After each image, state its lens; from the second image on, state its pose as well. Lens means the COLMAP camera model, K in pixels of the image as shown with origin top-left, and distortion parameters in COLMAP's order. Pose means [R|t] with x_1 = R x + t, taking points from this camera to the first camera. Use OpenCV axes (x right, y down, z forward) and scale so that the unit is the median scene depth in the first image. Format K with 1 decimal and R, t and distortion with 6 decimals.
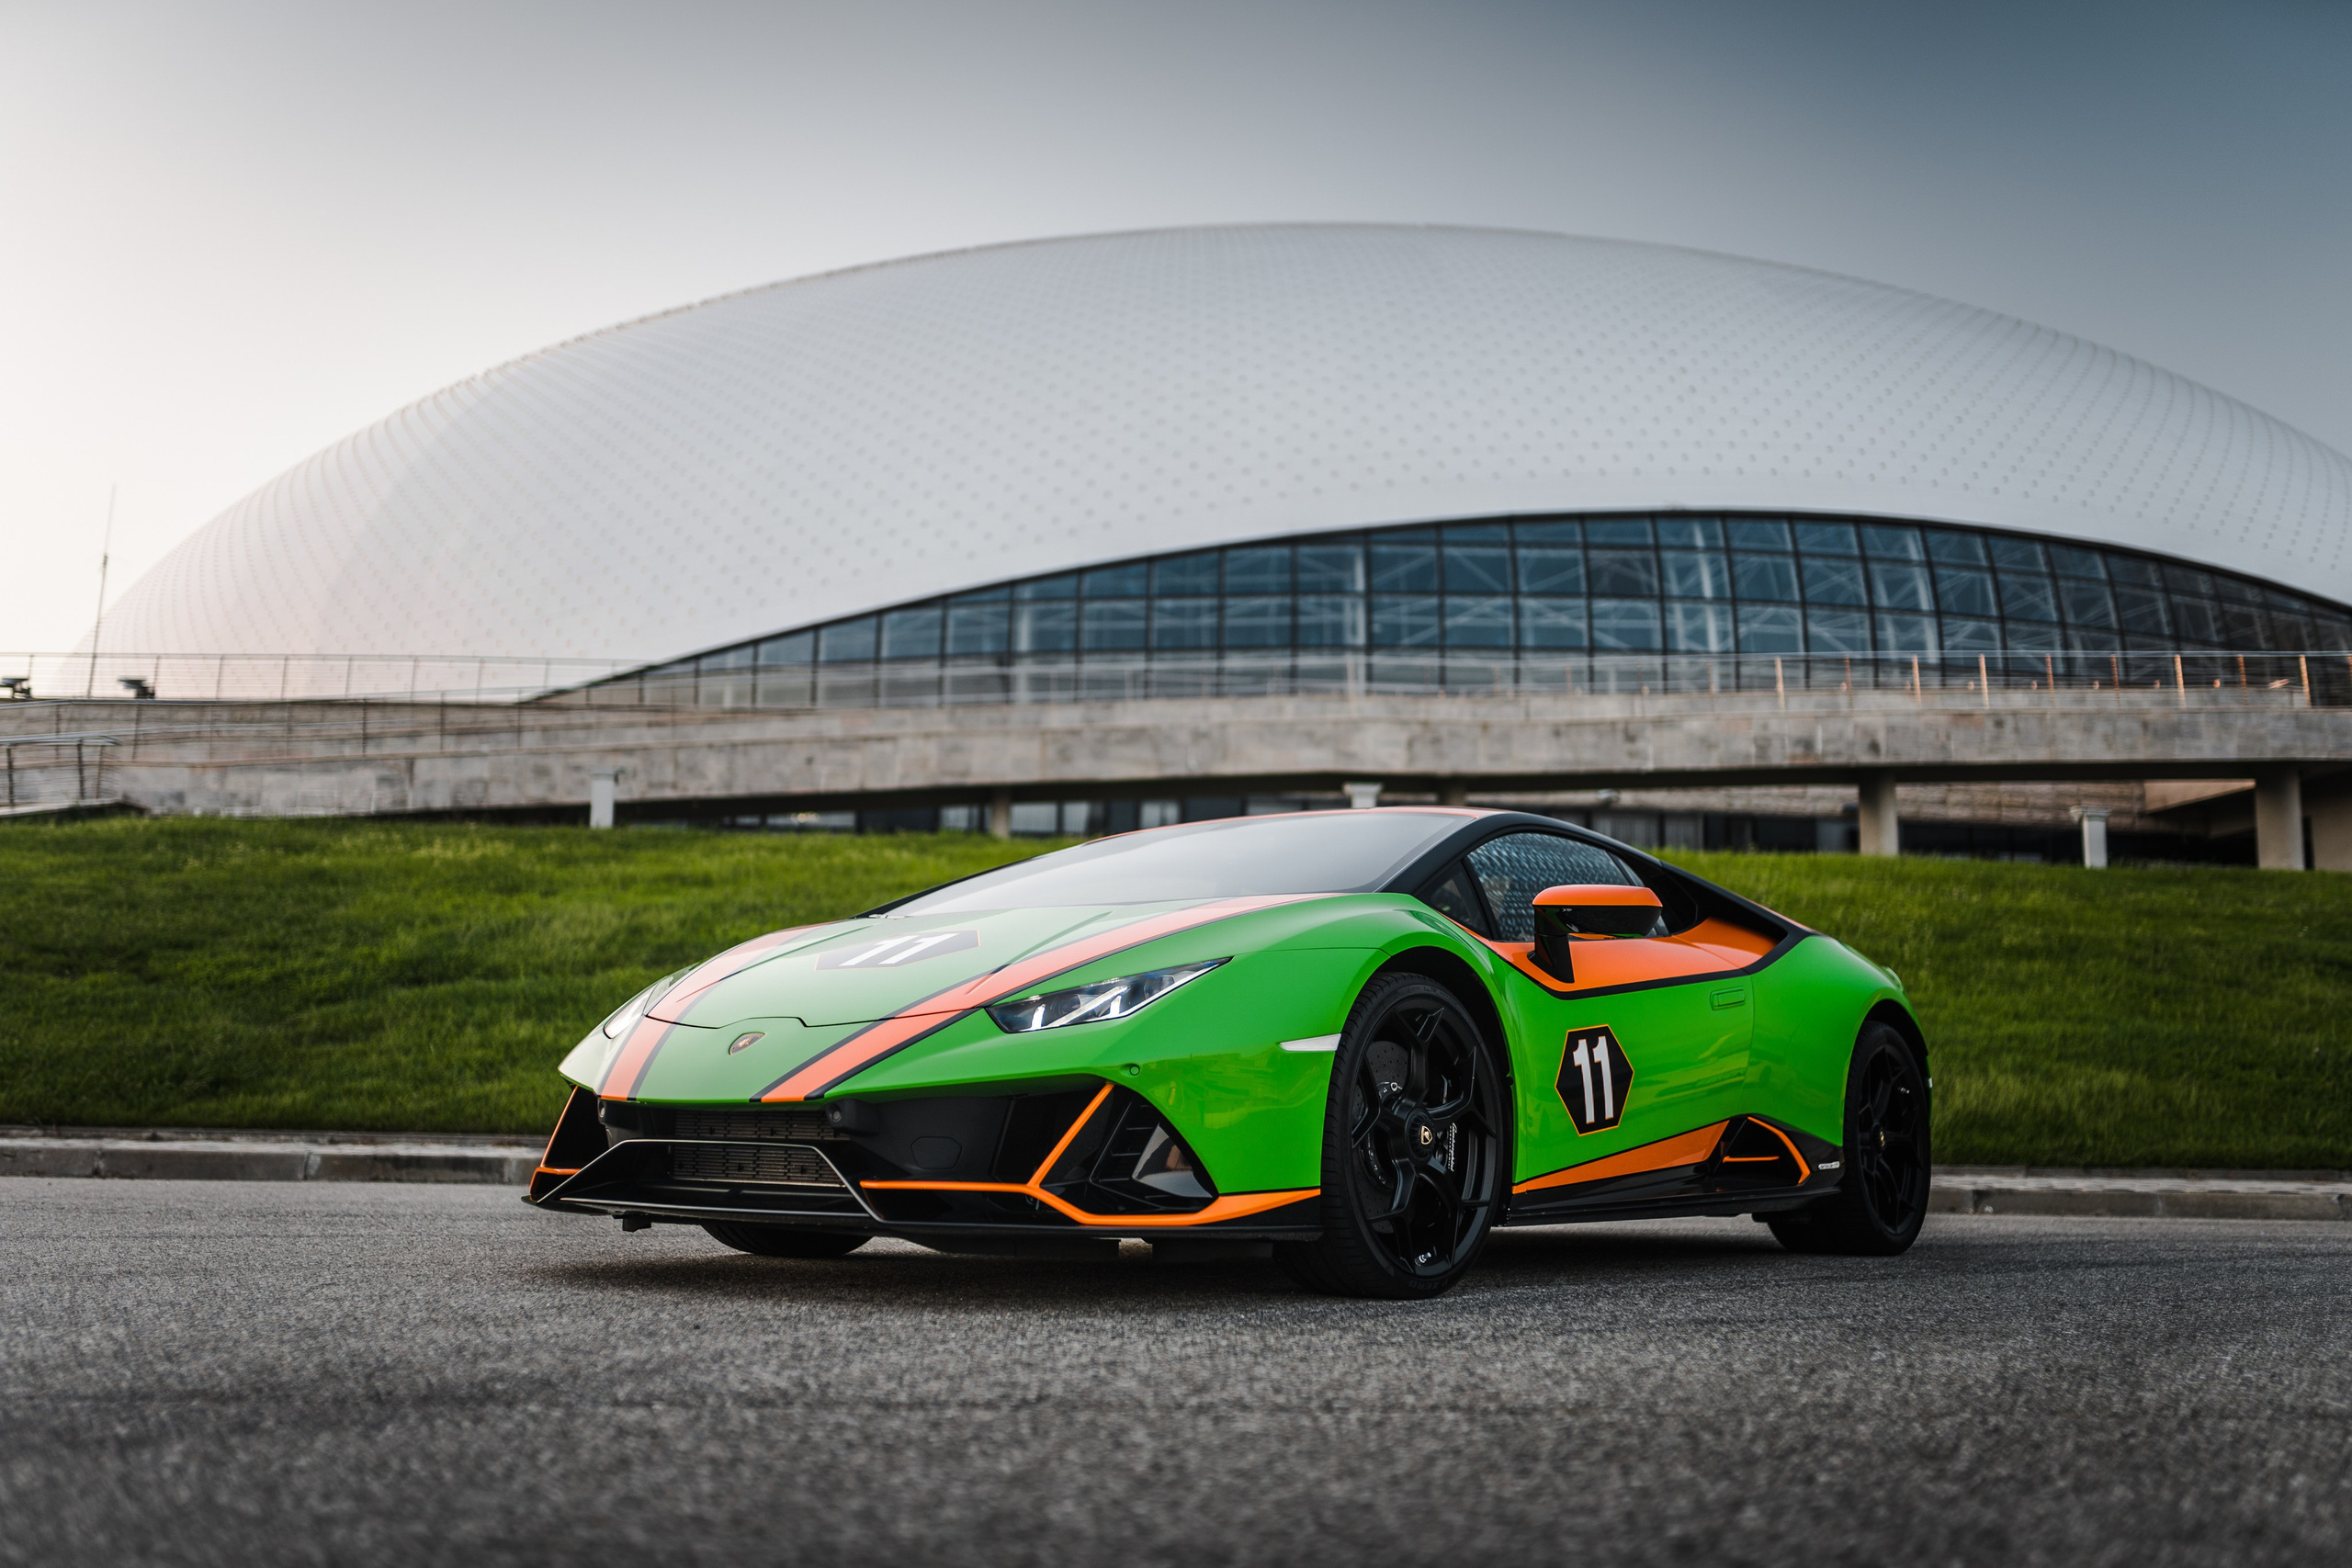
lens RADIAL K [[2425.3, 0, 1176.0], [0, 2425.3, 784.0], [0, 0, 1]] dist [-0.012184, -0.004829]
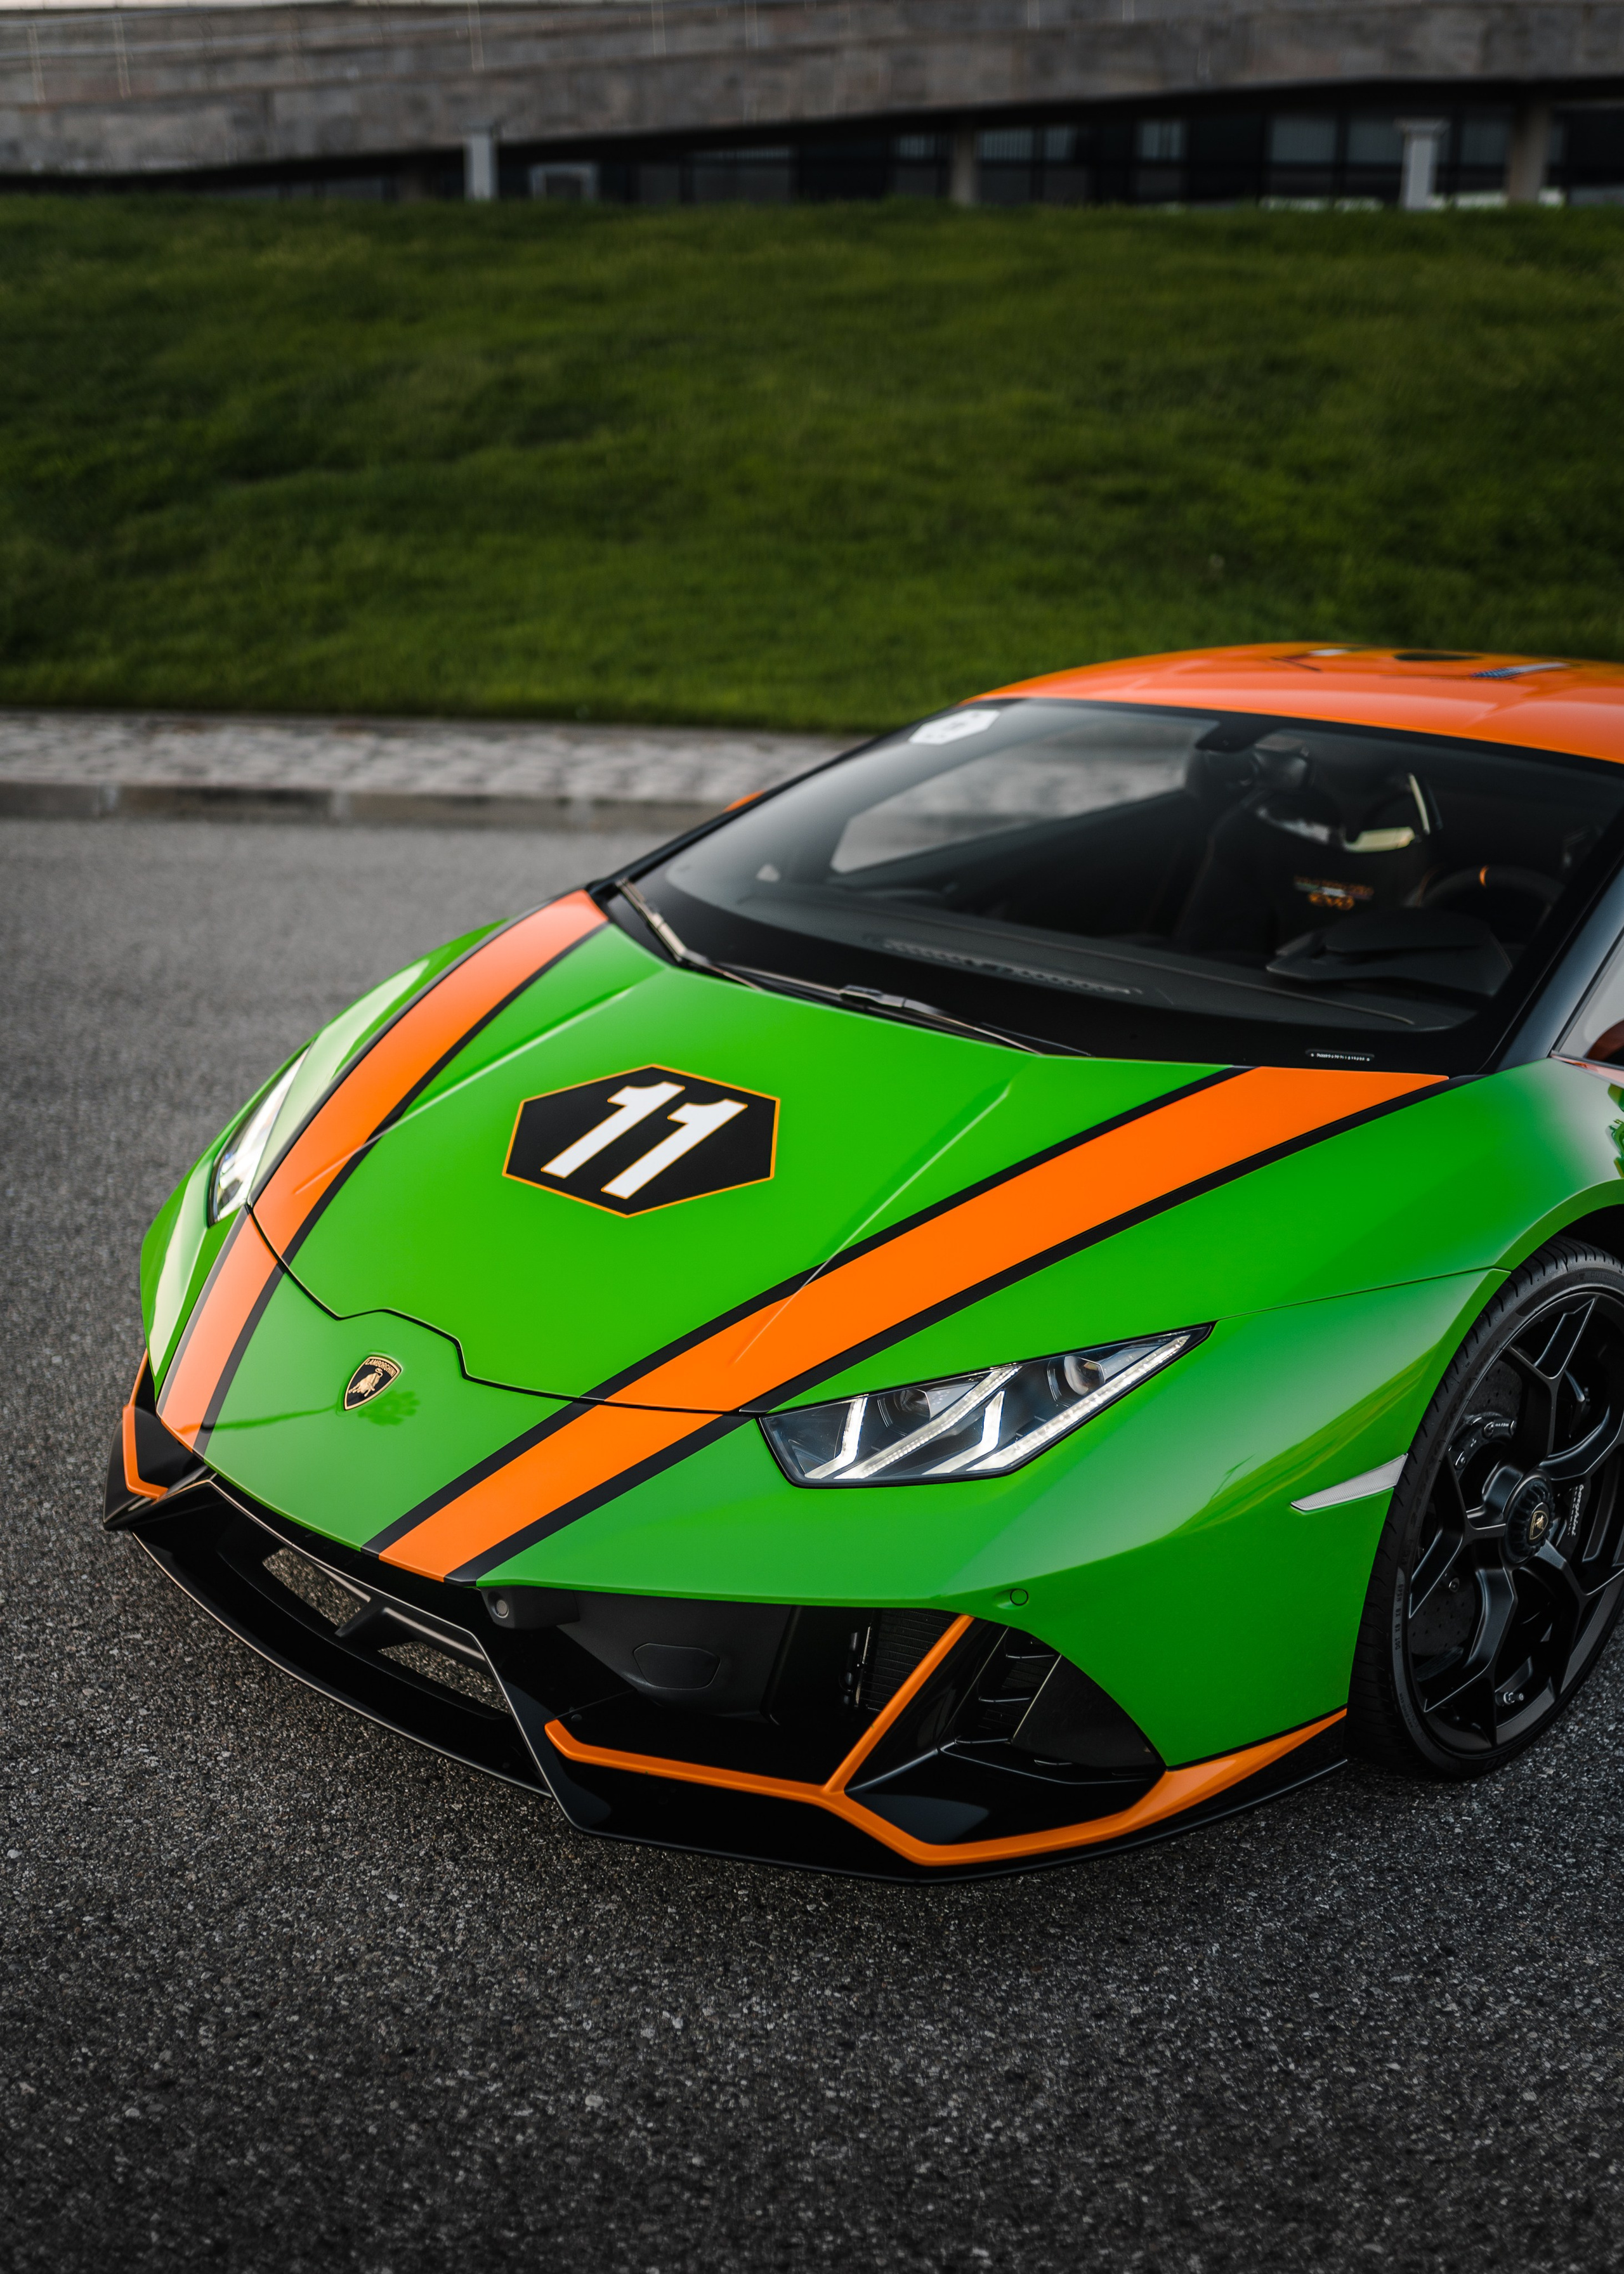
lens RADIAL K [[2274.0, 0, 812.0], [0, 2274.0, 1137.0], [0, 0, 1]] dist [0.006193, -0.006352]
pose [[0.988847, 0.046372, -0.141532, 0.001712], [0.026674, 0.879788, 0.474617, -0.075652], [0.146527, -0.473099, 0.868739, 0.205339]]
